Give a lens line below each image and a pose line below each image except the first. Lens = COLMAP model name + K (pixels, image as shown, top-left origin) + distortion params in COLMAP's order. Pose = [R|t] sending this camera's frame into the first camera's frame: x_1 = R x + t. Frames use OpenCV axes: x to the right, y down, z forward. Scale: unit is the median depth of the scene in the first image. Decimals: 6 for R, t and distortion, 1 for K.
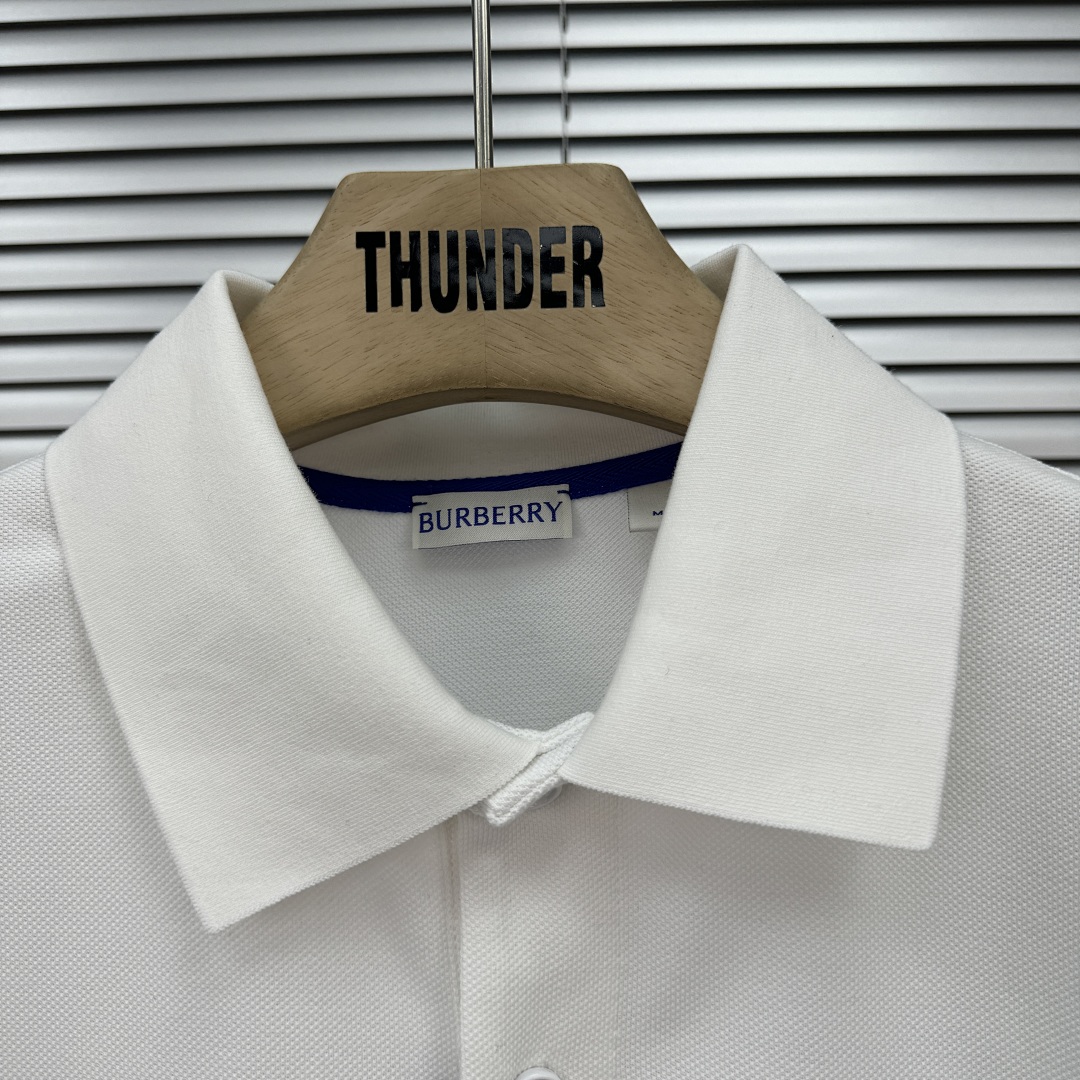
lens RADIAL K [[1052.1, 0, 540.0], [0, 1052.1, 540.0], [0, 0, 1]] dist [0.044953, -0.020601]
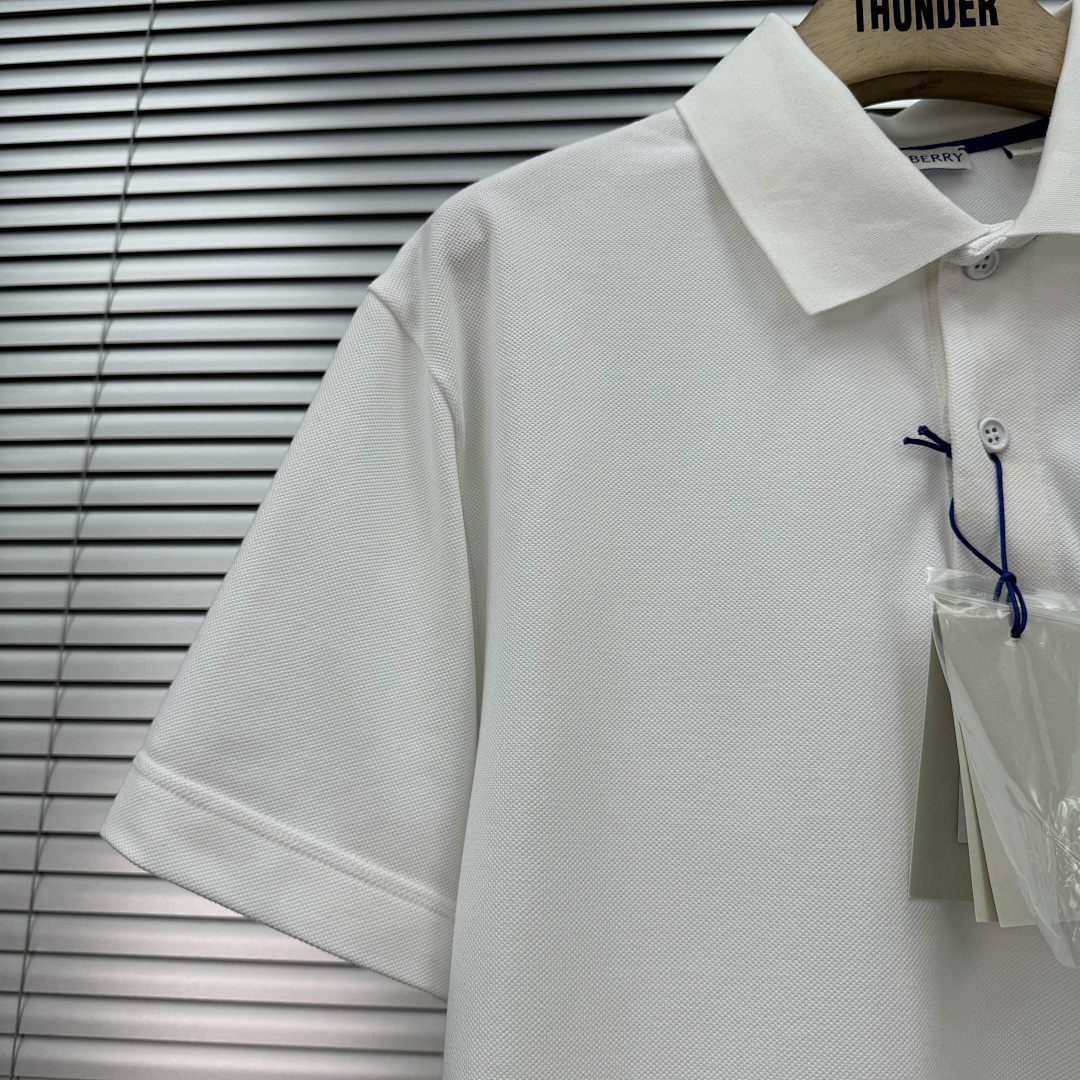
lens RADIAL K [[1052.1, 0, 540.0], [0, 1052.1, 540.0], [0, 0, 1]] dist [0.044953, -0.020601]
pose [[0.998577, 0.017367, -0.050430, -0.586596], [-0.026333, 0.982764, -0.182981, 0.948473], [0.046383, 0.184048, 0.981822, -0.600091]]
